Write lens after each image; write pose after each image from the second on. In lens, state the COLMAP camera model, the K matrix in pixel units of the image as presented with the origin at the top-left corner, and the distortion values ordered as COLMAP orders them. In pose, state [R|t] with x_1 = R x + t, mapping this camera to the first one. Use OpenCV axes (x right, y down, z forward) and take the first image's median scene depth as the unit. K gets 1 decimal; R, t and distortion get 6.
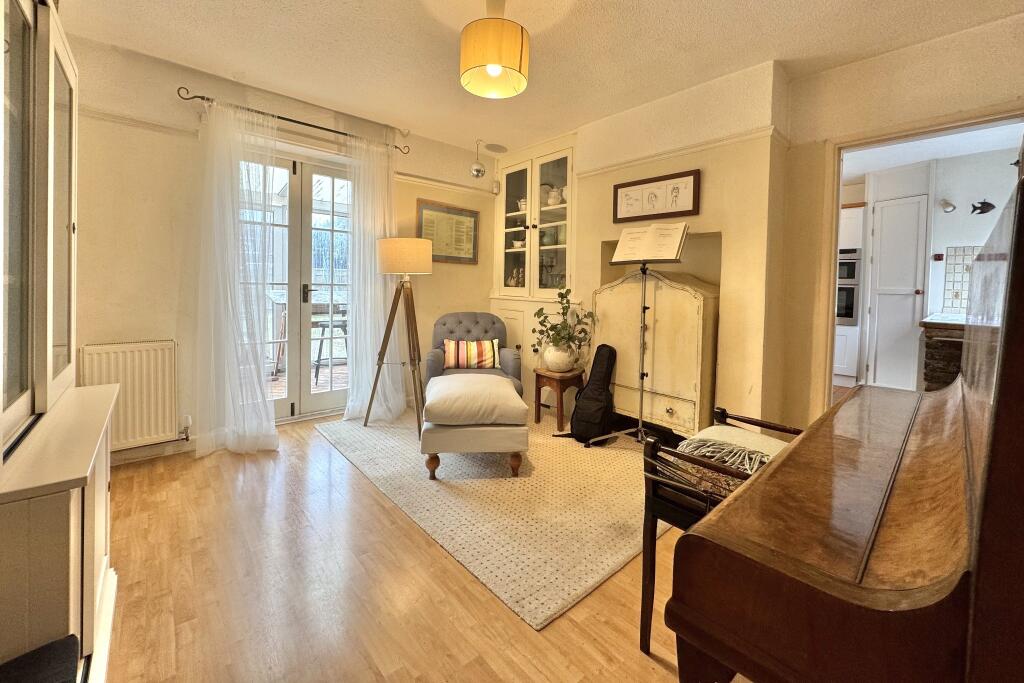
lens RADIAL K [[410.7, 0, 511.2], [0, 410.7, 301.6], [0, 0, 1]] dist [-0.005650, 0.001027]
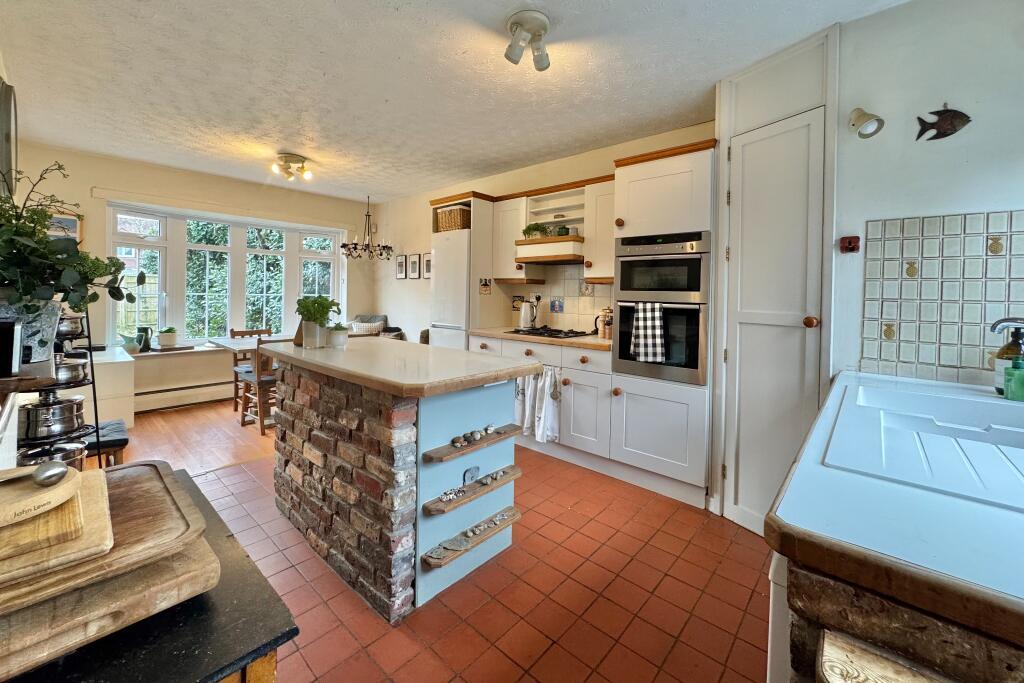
lens RADIAL K [[410.7, 0, 510.7], [0, 410.7, 300.0], [0, 0, 1]] dist [-0.005650, 0.001027]
pose [[0.993642, -0.001692, 0.112572, 0.553802], [0.004031, 0.999781, -0.020552, -0.035128], [-0.112512, 0.020875, 0.993431, 0.528066]]
